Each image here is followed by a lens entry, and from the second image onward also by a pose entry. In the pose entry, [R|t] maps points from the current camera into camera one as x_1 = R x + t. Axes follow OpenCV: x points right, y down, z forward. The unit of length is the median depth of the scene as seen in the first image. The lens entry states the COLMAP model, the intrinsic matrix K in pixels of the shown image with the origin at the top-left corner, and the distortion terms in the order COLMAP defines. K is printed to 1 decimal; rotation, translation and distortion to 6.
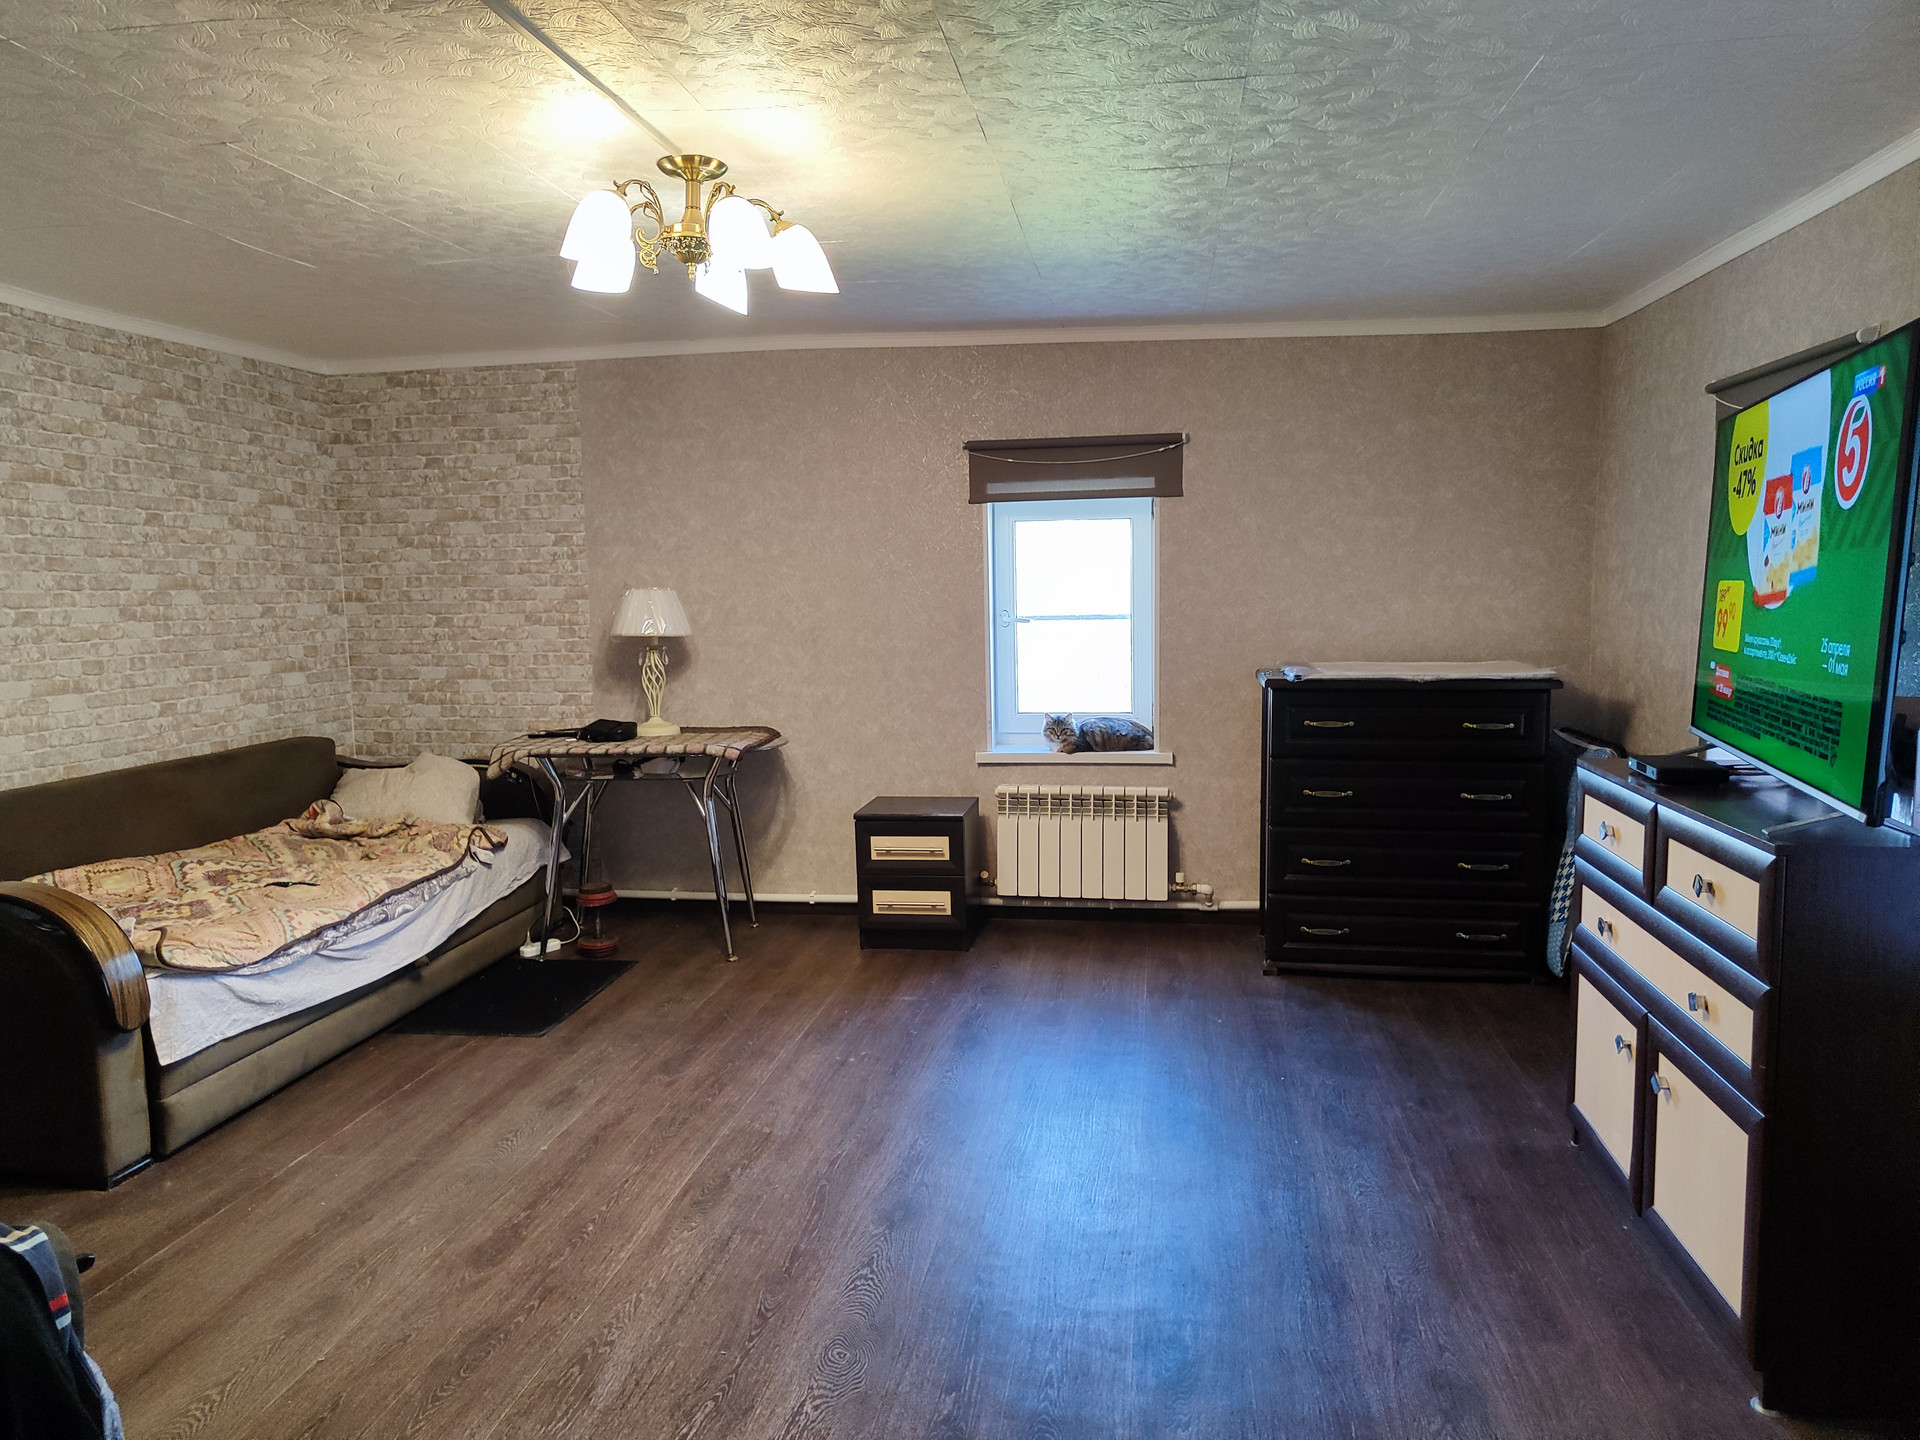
lens RADIAL K [[1298.3, 0, 967.7], [0, 1298.3, 715.5], [0, 0, 1]] dist [0.000599, -0.005628]
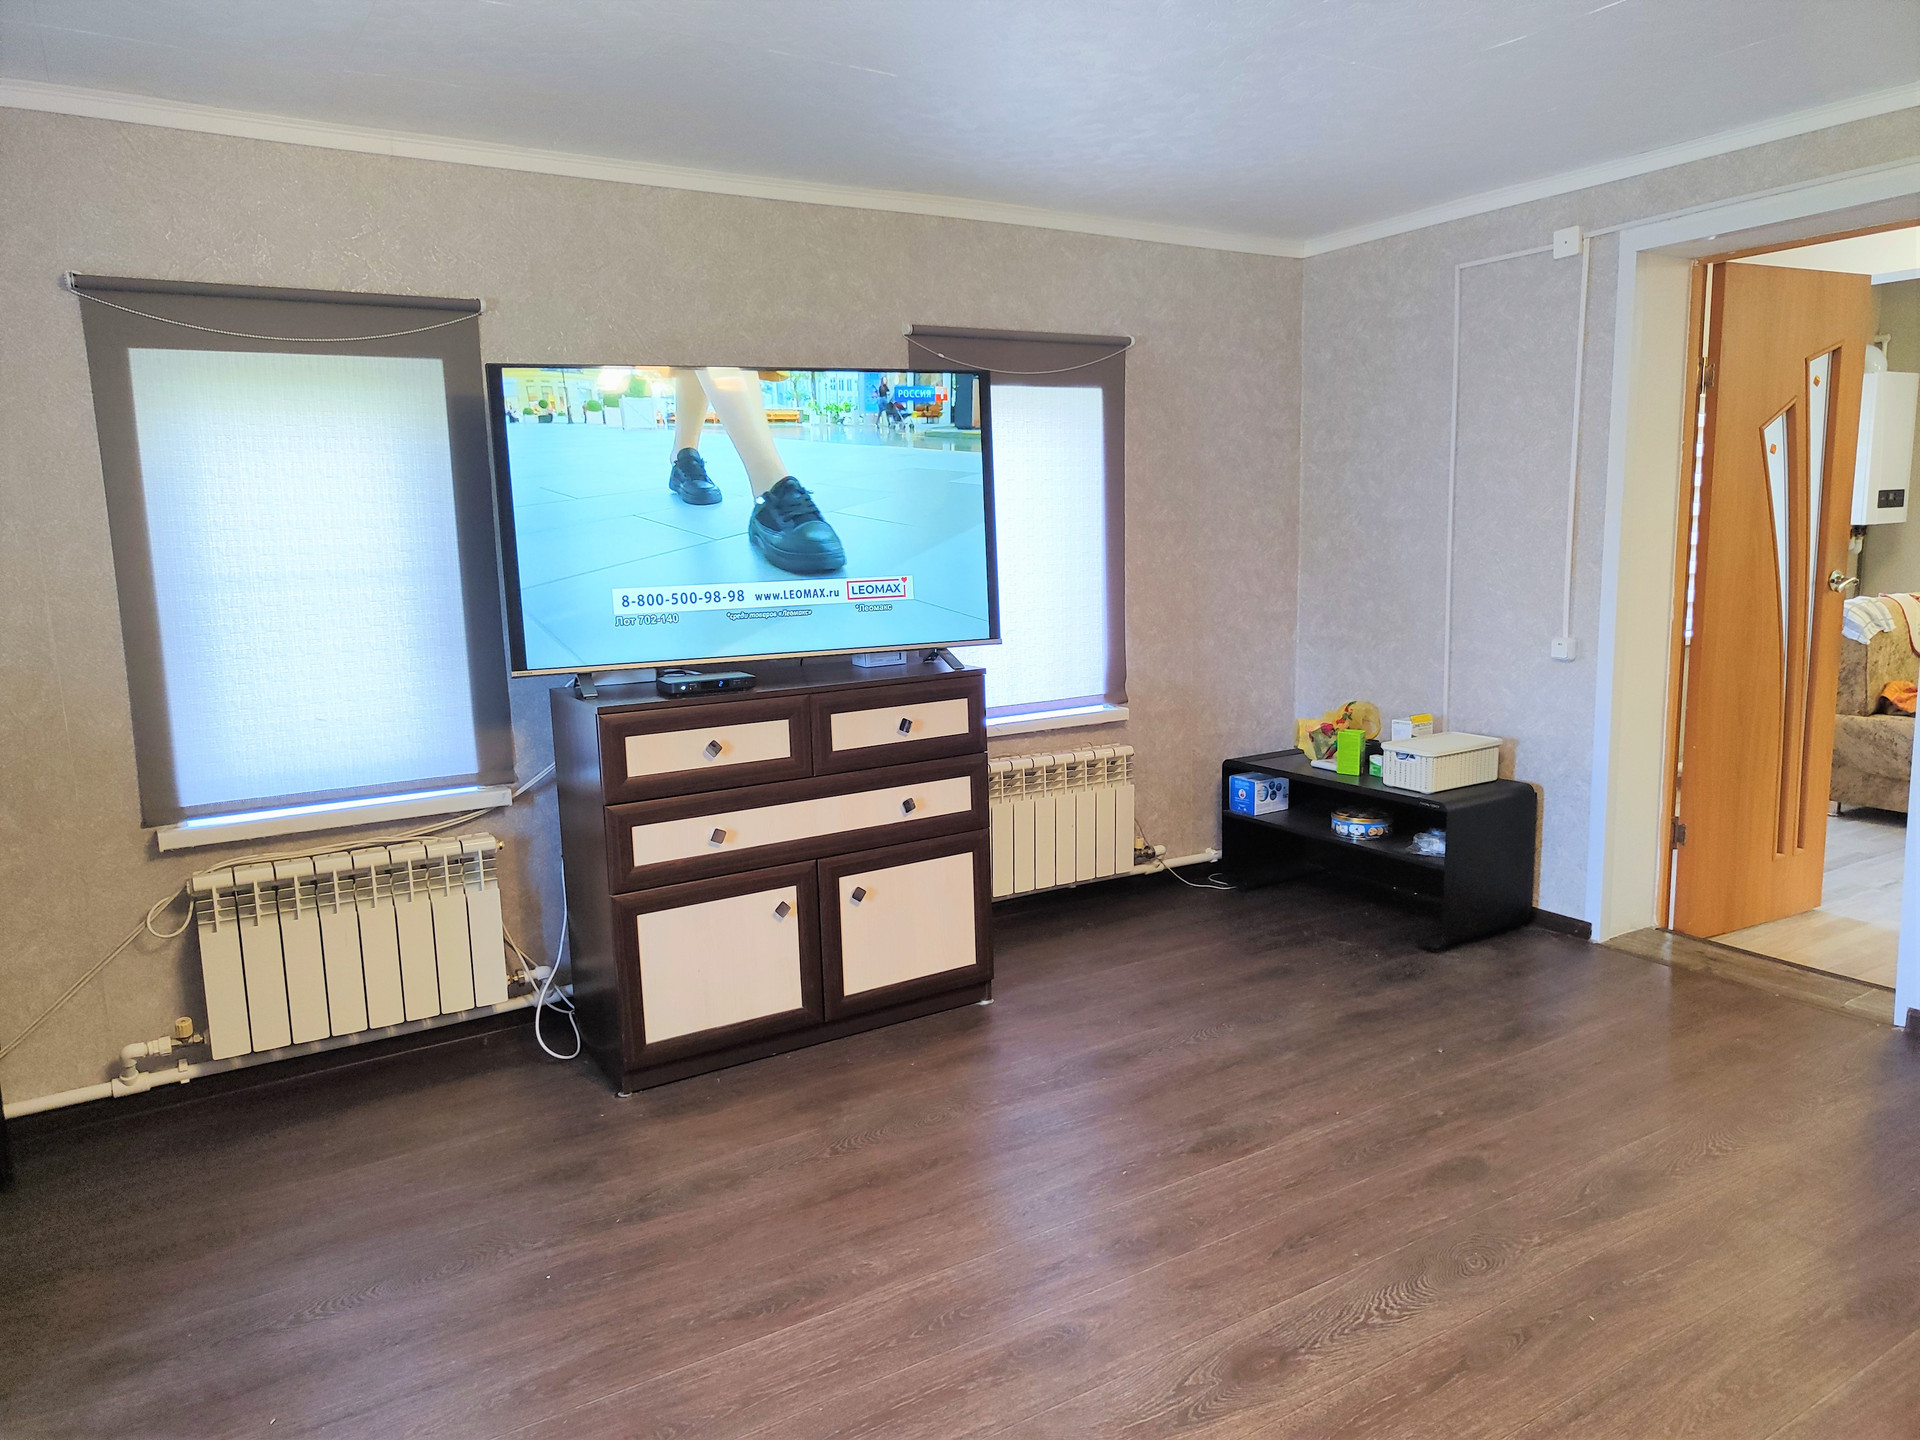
lens RADIAL K [[1298.3, 0, 967.7], [0, 1298.3, 726.6], [0, 0, 1]] dist [0.000599, -0.005628]
pose [[-0.647800, -0.094568, 0.755918, -0.509959], [0.118286, 0.967745, 0.222437, -0.155955], [-0.752572, 0.233509, -0.615719, 1.649338]]
